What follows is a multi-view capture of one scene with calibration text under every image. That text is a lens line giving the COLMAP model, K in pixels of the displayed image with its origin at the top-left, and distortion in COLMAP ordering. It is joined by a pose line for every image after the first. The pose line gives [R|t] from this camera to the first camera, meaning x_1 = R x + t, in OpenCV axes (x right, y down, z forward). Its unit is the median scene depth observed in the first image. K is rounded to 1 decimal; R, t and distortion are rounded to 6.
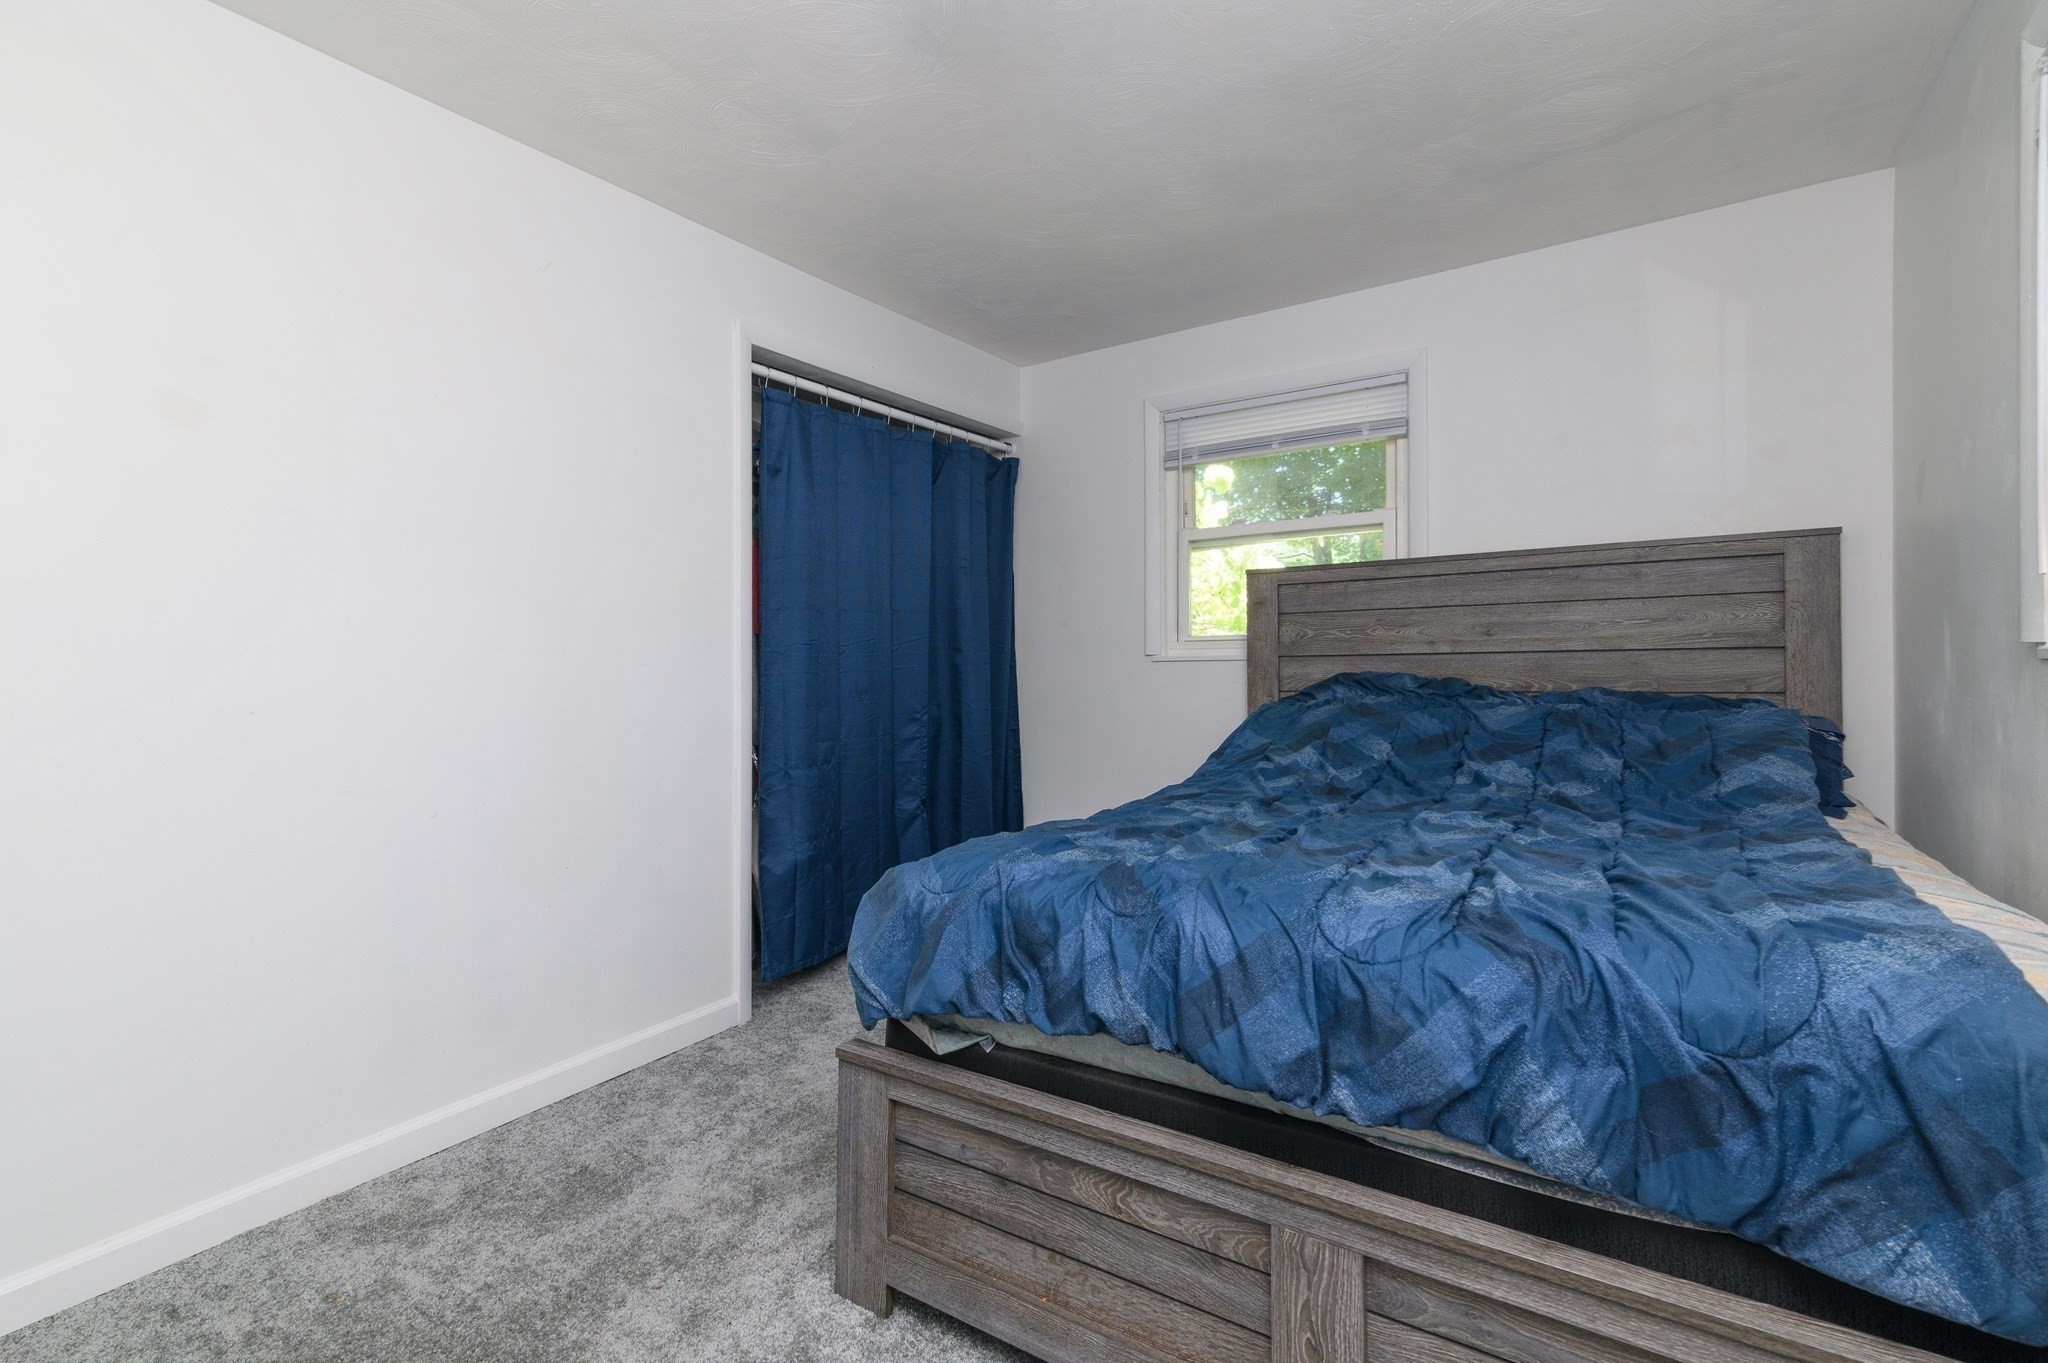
lens RADIAL K [[919.7, 0, 1029.1], [0, 919.7, 674.1], [0, 0, 1]] dist [0.015679, 0.000465]
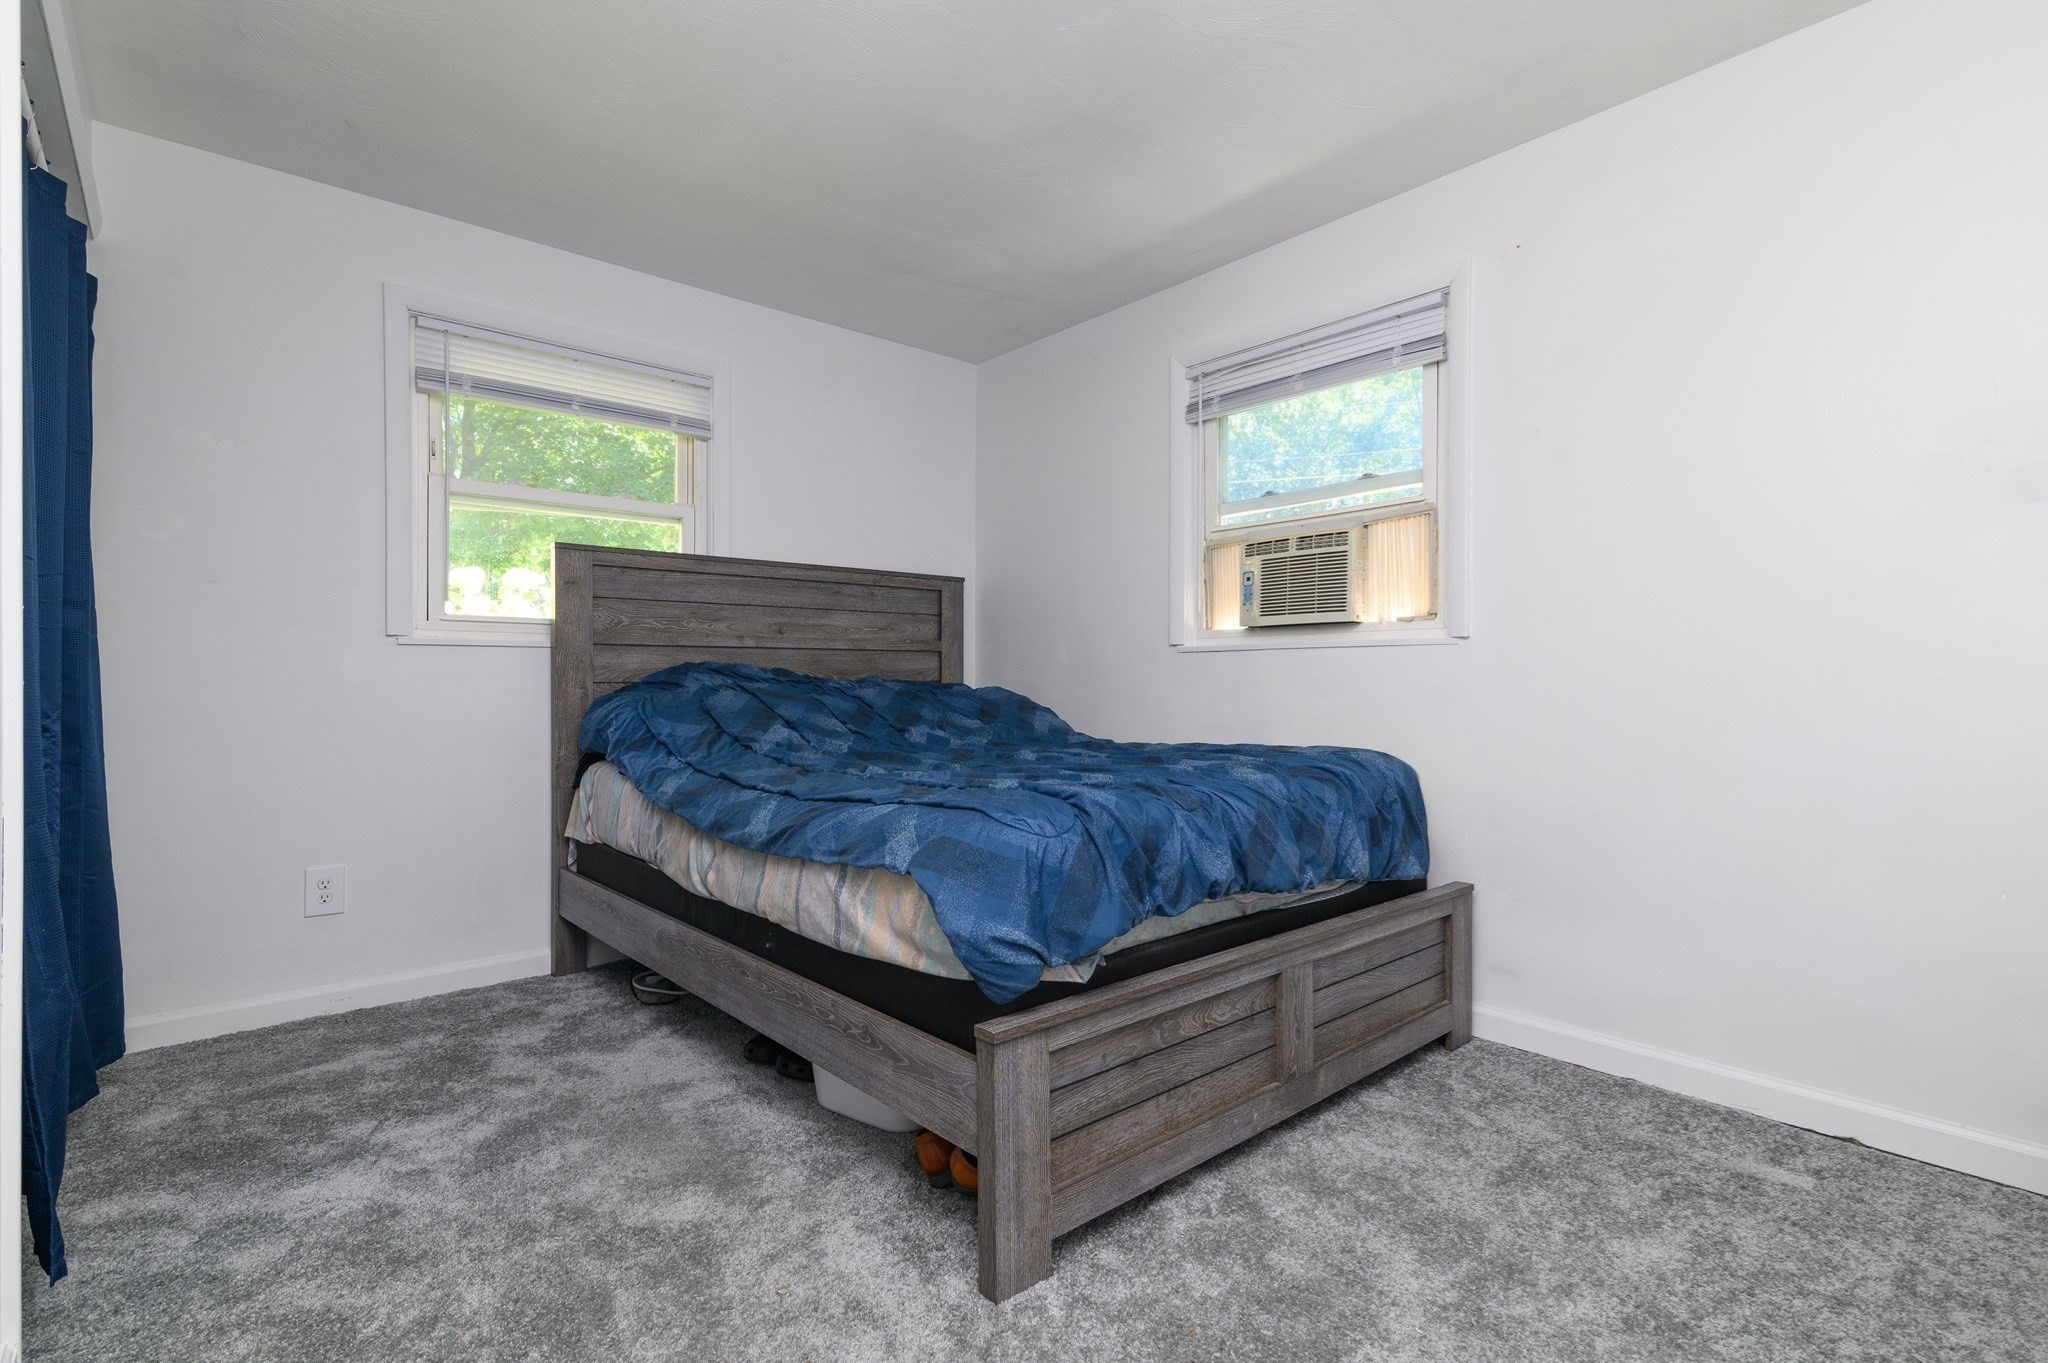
lens RADIAL K [[979.9, 0, 1030.9], [0, 979.9, 684.3], [0, 0, 1]] dist [-0.003114, -0.000606]
pose [[0.263111, 0.010823, 0.964705, -0.677569], [0.008388, 0.999874, -0.013505, 0.045686], [-0.964729, 0.011646, 0.262987, 0.425975]]
